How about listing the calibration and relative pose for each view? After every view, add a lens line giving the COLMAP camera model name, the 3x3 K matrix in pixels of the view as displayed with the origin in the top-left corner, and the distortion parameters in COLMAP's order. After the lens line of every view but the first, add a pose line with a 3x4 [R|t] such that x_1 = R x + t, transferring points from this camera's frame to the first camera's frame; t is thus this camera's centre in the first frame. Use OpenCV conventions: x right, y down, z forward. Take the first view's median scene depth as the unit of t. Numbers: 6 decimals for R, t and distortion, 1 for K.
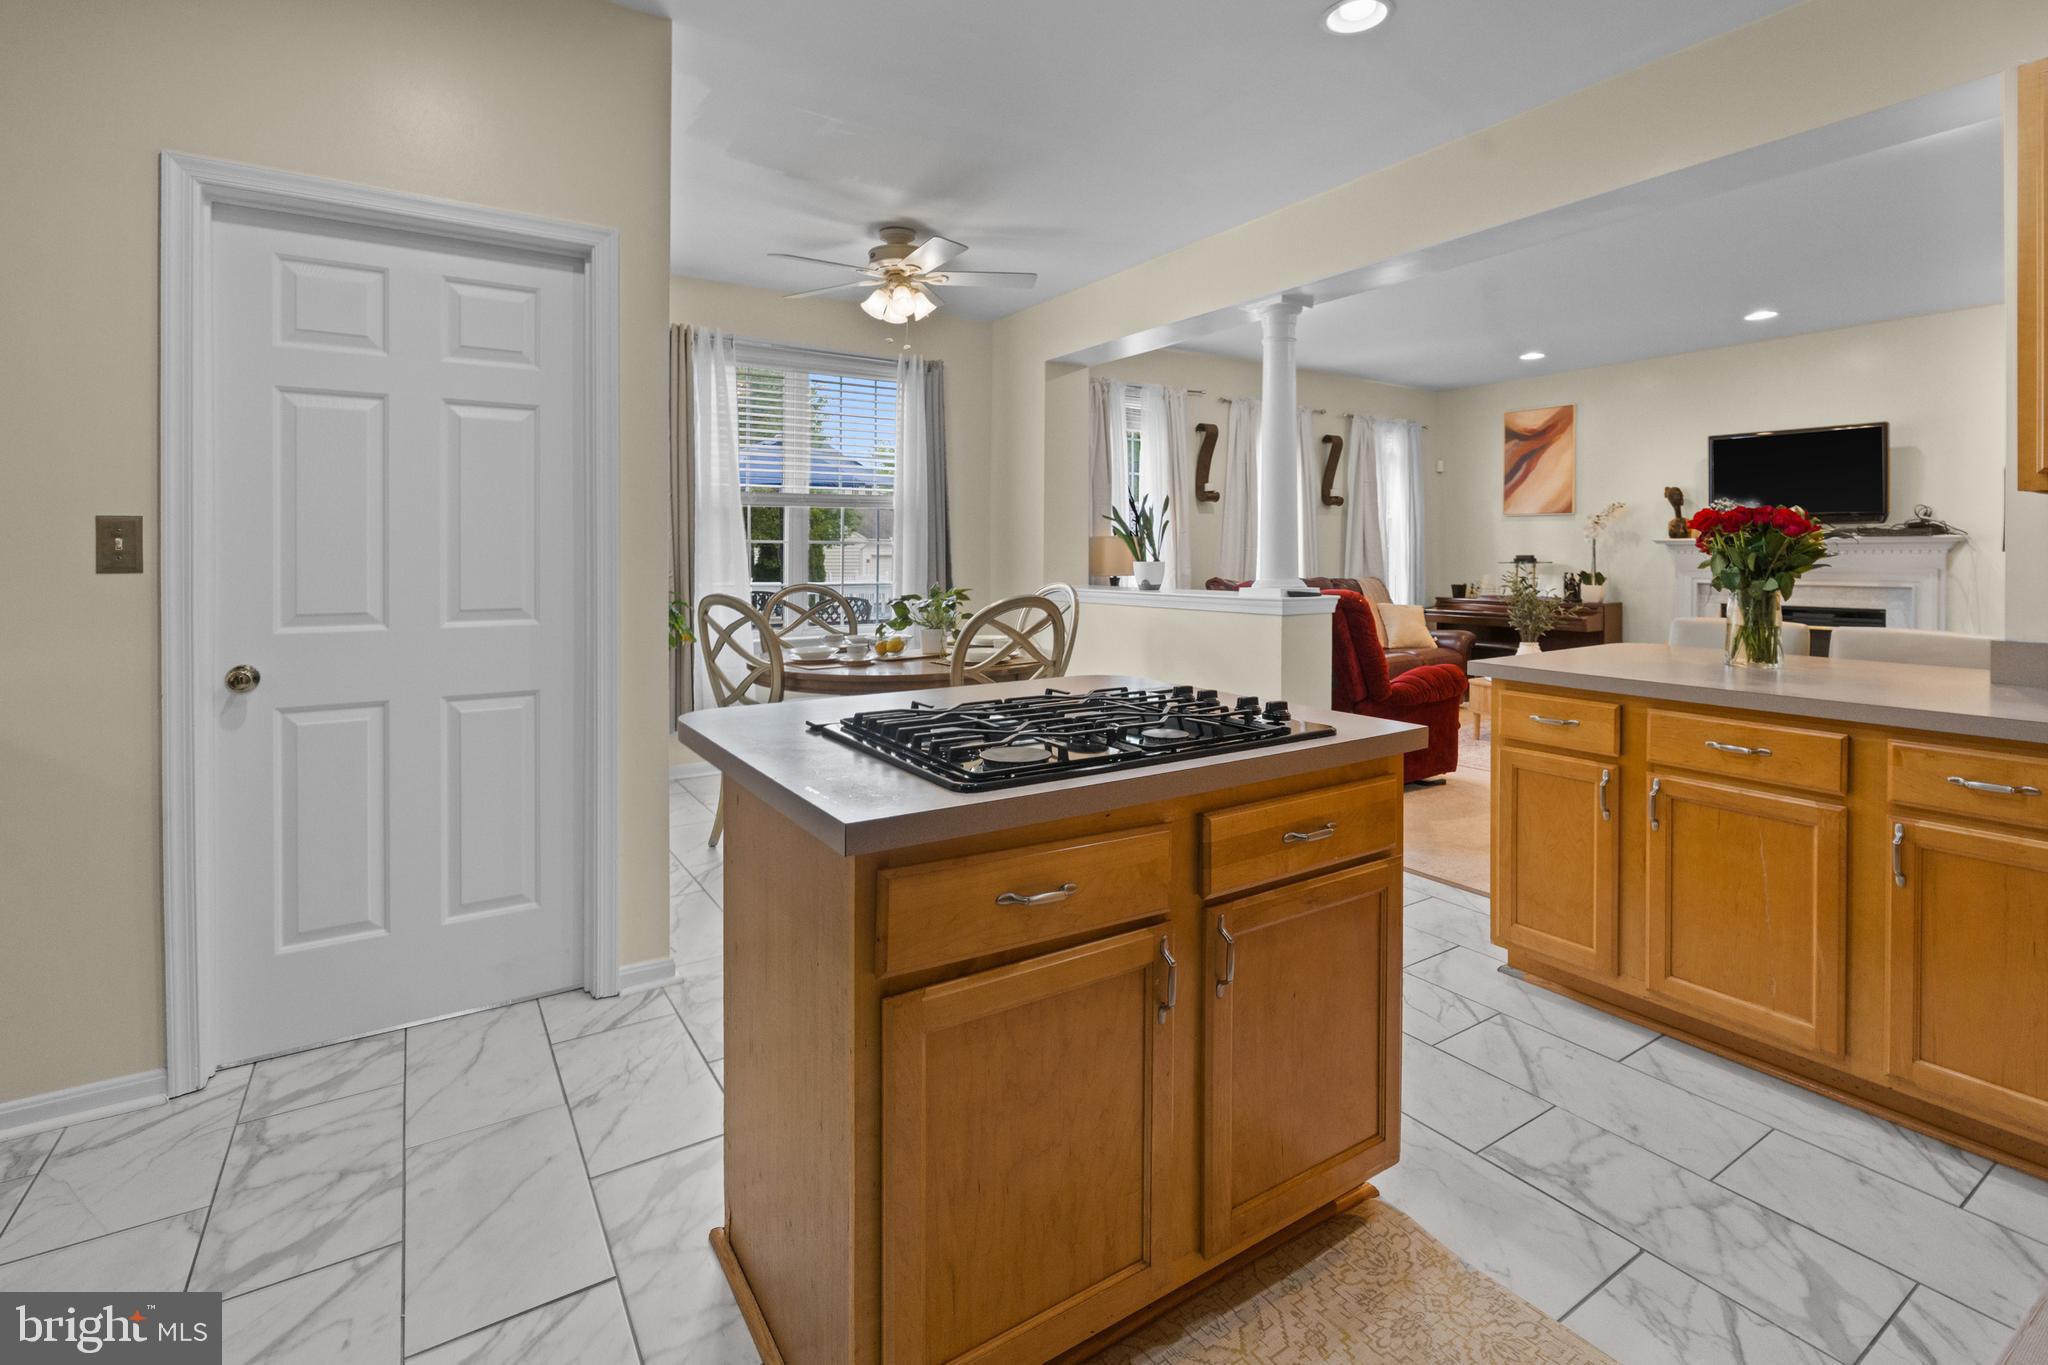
lens RADIAL K [[902.1, 0, 1051.1], [0, 902.1, 562.8], [0, 0, 1]] dist [-0.007995, 0.000021]
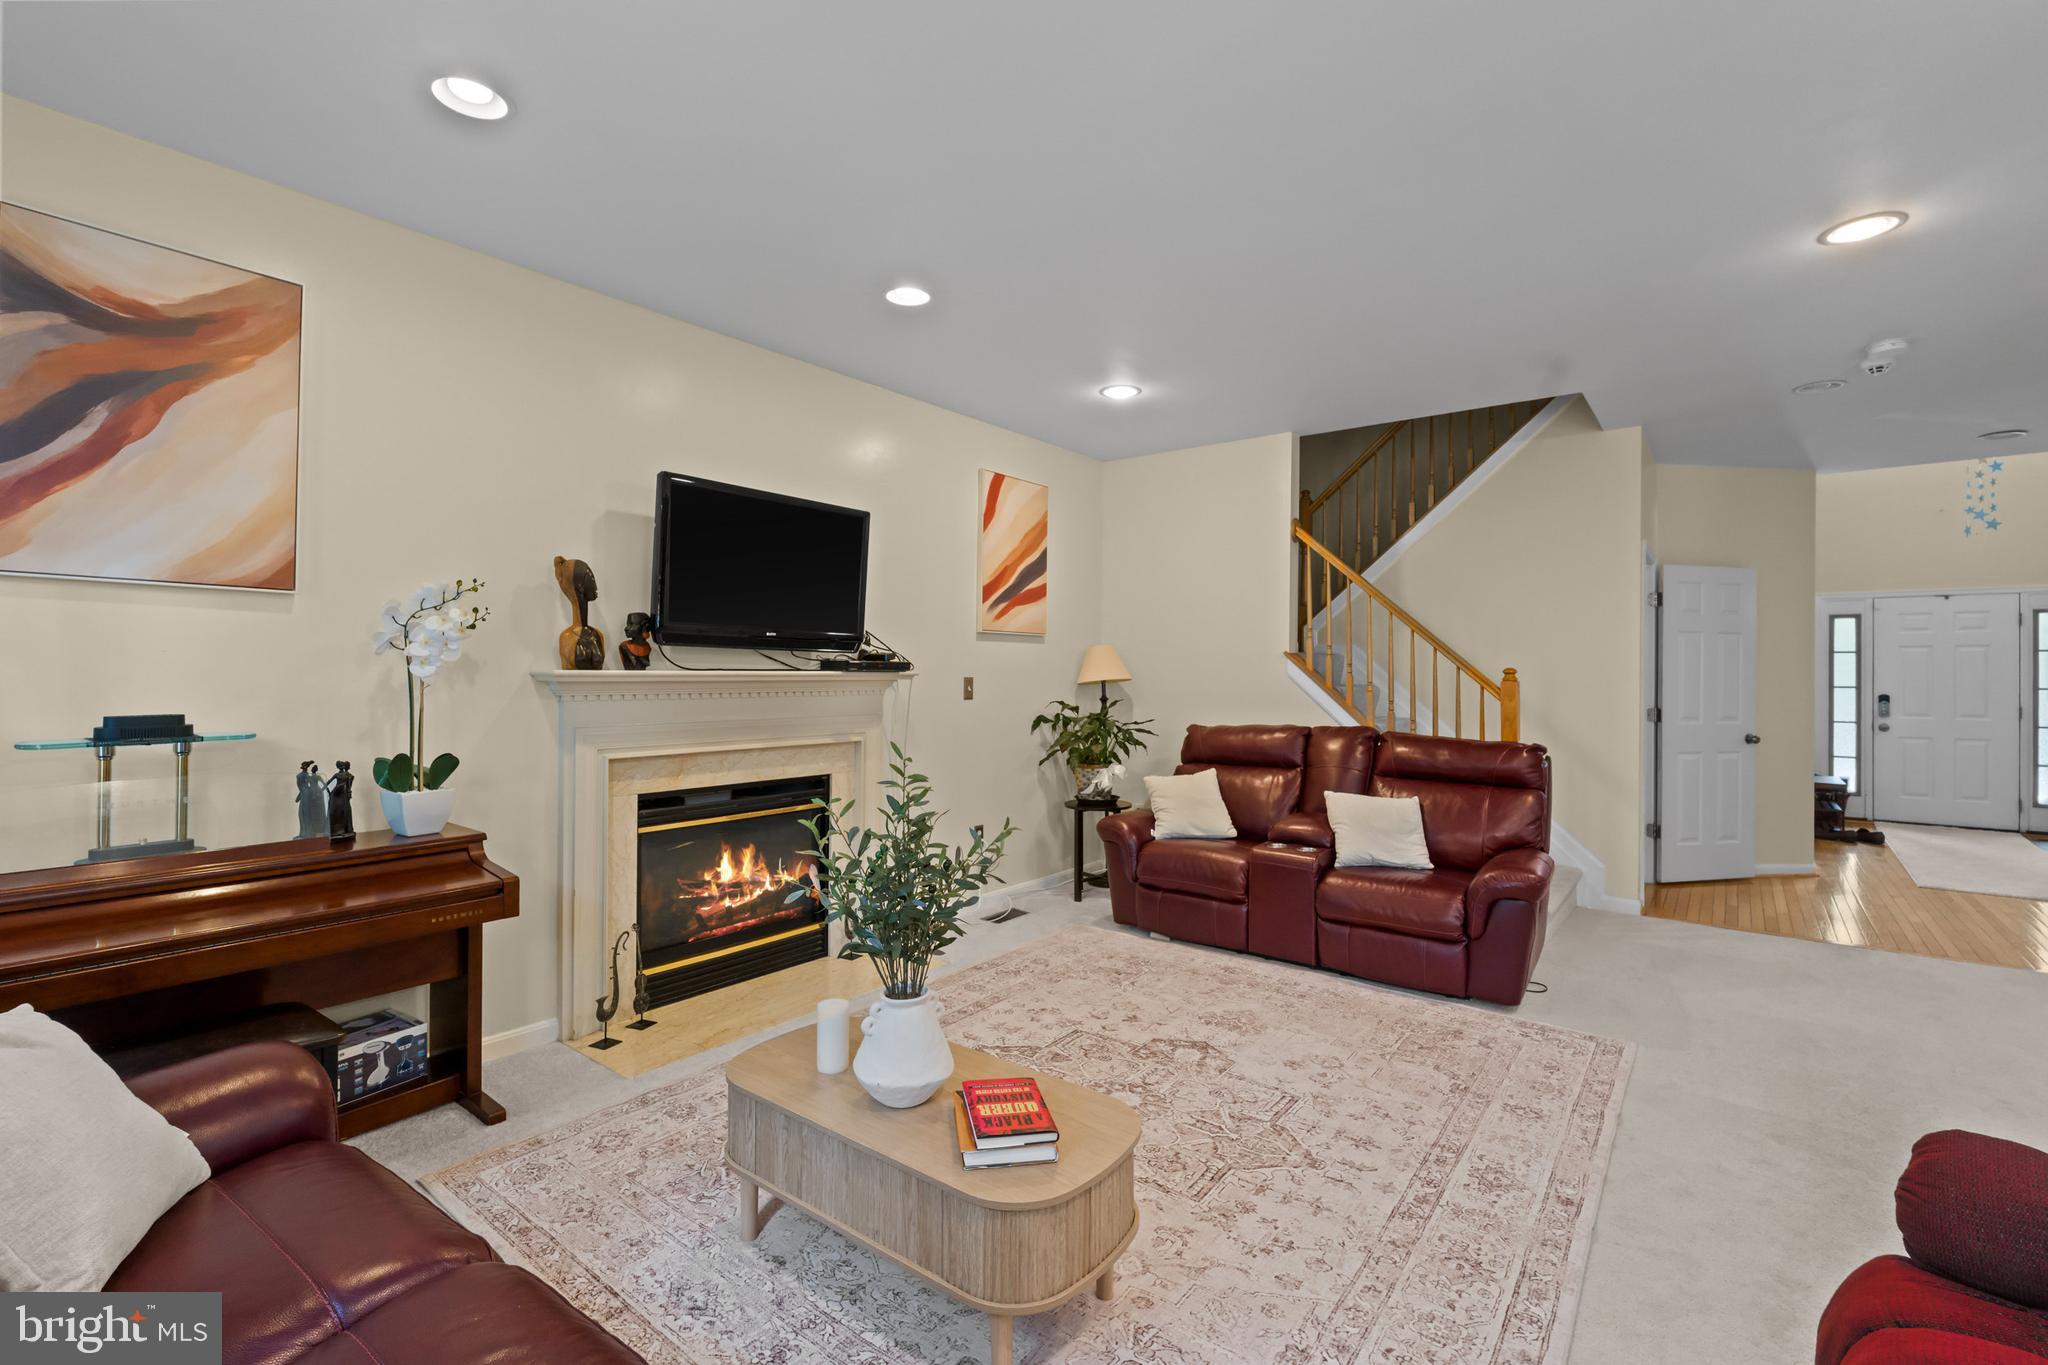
lens RADIAL K [[902.1, 0, 1015.5], [0, 902.1, 672.4], [0, 0, 1]] dist [-0.007995, 0.000021]
pose [[-0.318307, -0.003545, 0.947981, 0.163686], [0.001692, 0.999989, 0.004308, -0.025487], [-0.947986, 0.002976, -0.318297, 0.882871]]
